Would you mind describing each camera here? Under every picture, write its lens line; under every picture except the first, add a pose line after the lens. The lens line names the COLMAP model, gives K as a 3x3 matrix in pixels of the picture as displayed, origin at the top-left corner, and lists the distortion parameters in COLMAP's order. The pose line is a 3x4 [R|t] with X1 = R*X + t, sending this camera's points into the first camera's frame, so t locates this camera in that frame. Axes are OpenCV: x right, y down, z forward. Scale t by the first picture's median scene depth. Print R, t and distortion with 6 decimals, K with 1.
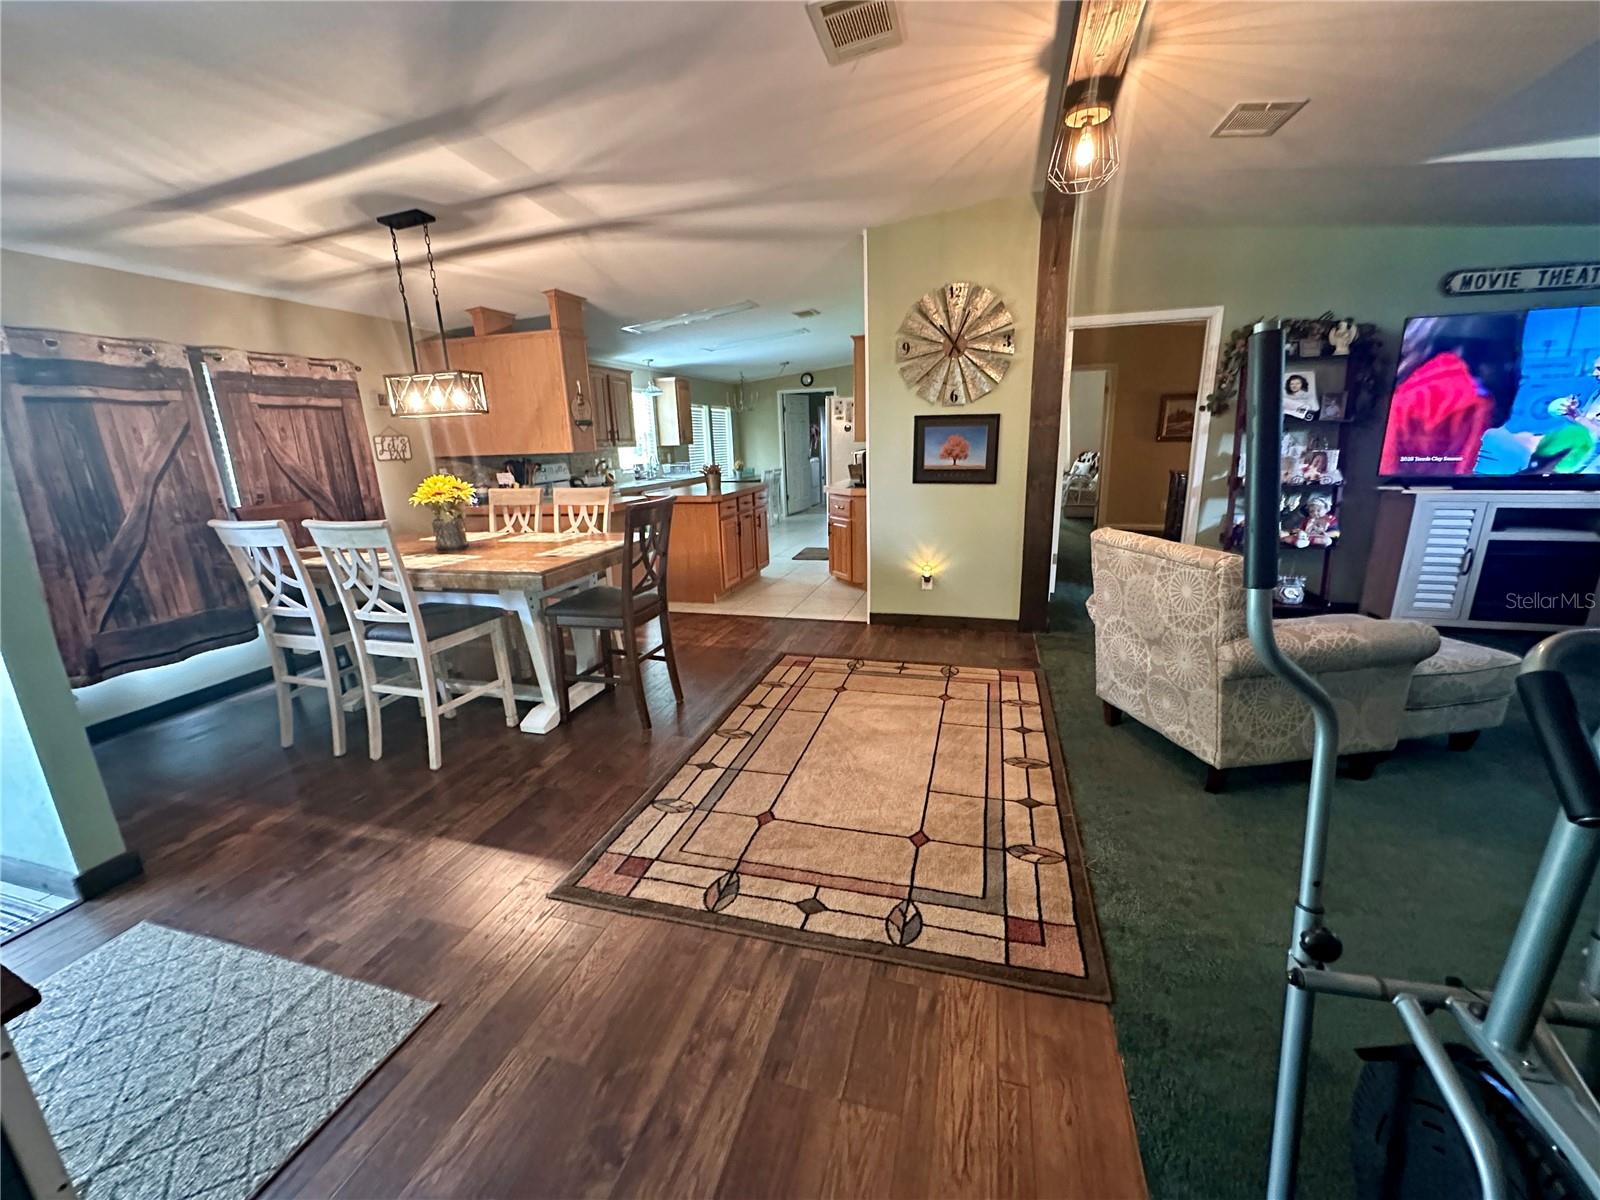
lens RADIAL K [[639.9, 0, 800.5], [0, 639.9, 598.9], [0, 0, 1]] dist [-0.000672, 0.000233]
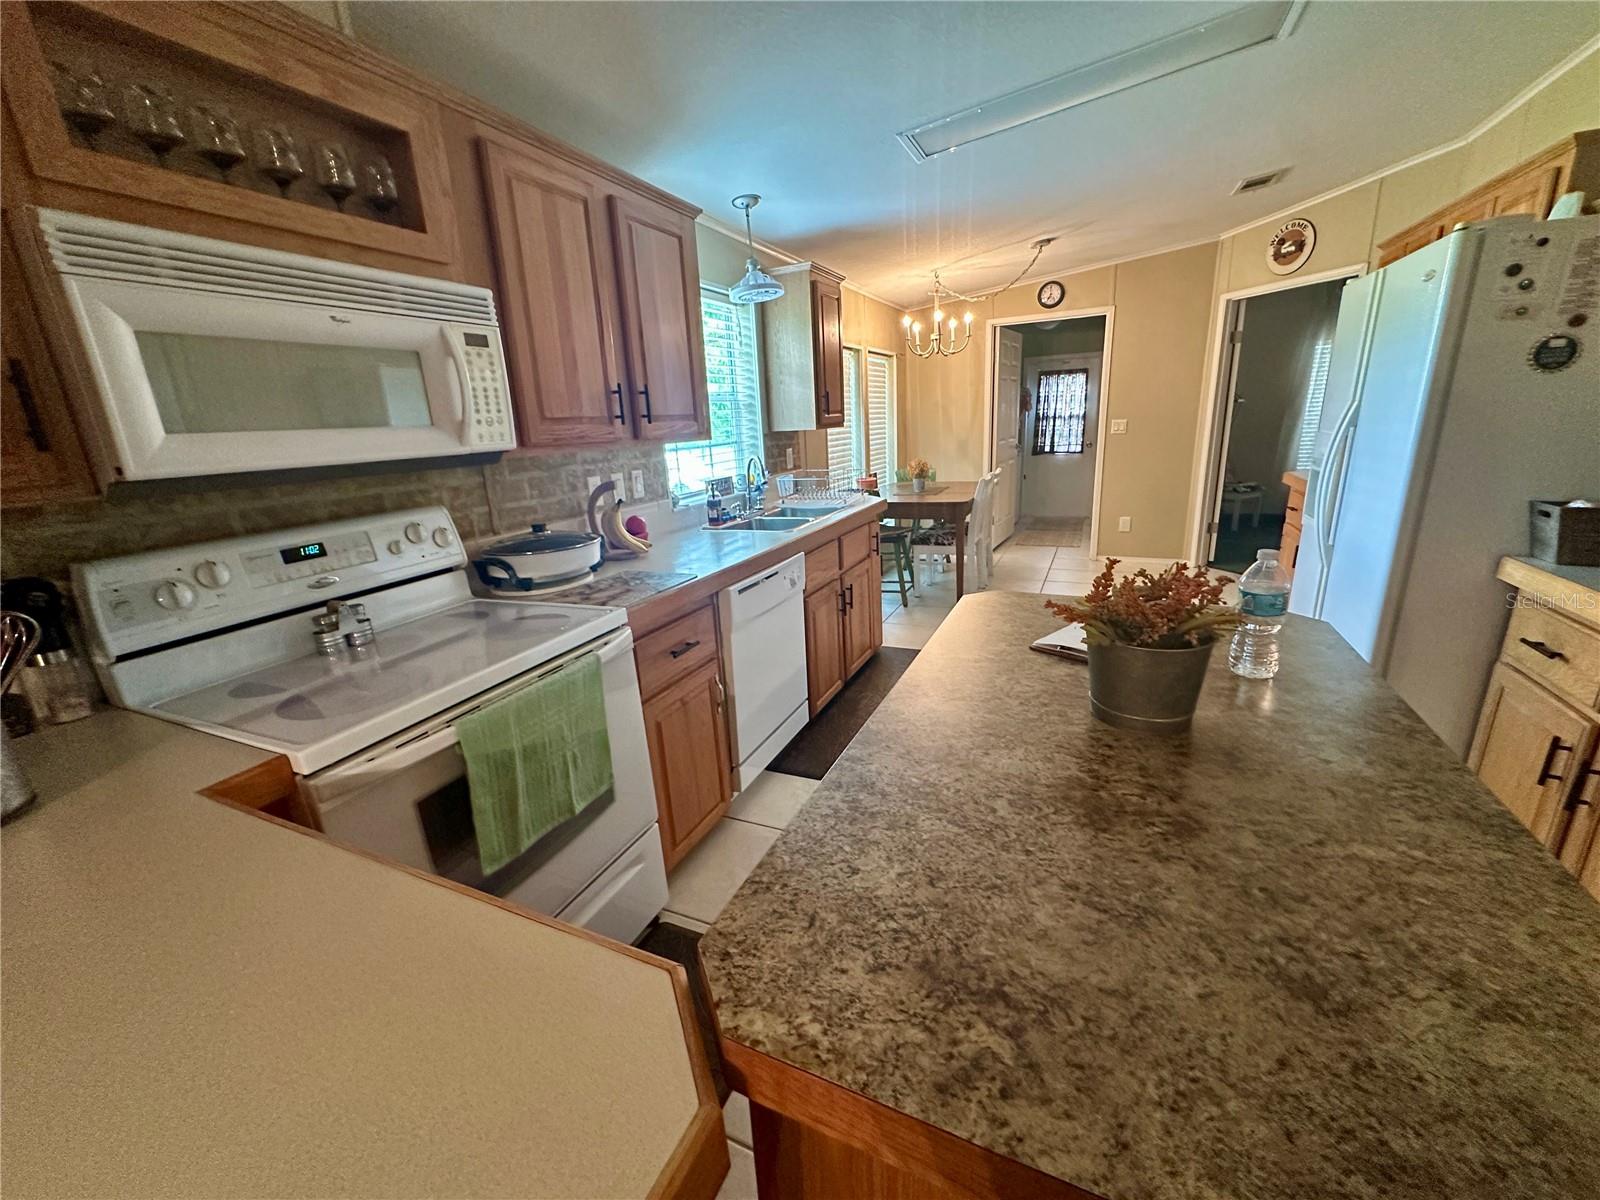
lens RADIAL K [[638.6, 0, 802.5], [0, 638.6, 601.8], [0, 0, 1]] dist [-0.002643, -0.000532]
pose [[0.990017, 0.022902, -0.139077, -0.312704], [-0.018033, 0.999183, 0.036171, -0.324887], [0.139792, -0.033302, 0.989621, 1.319262]]
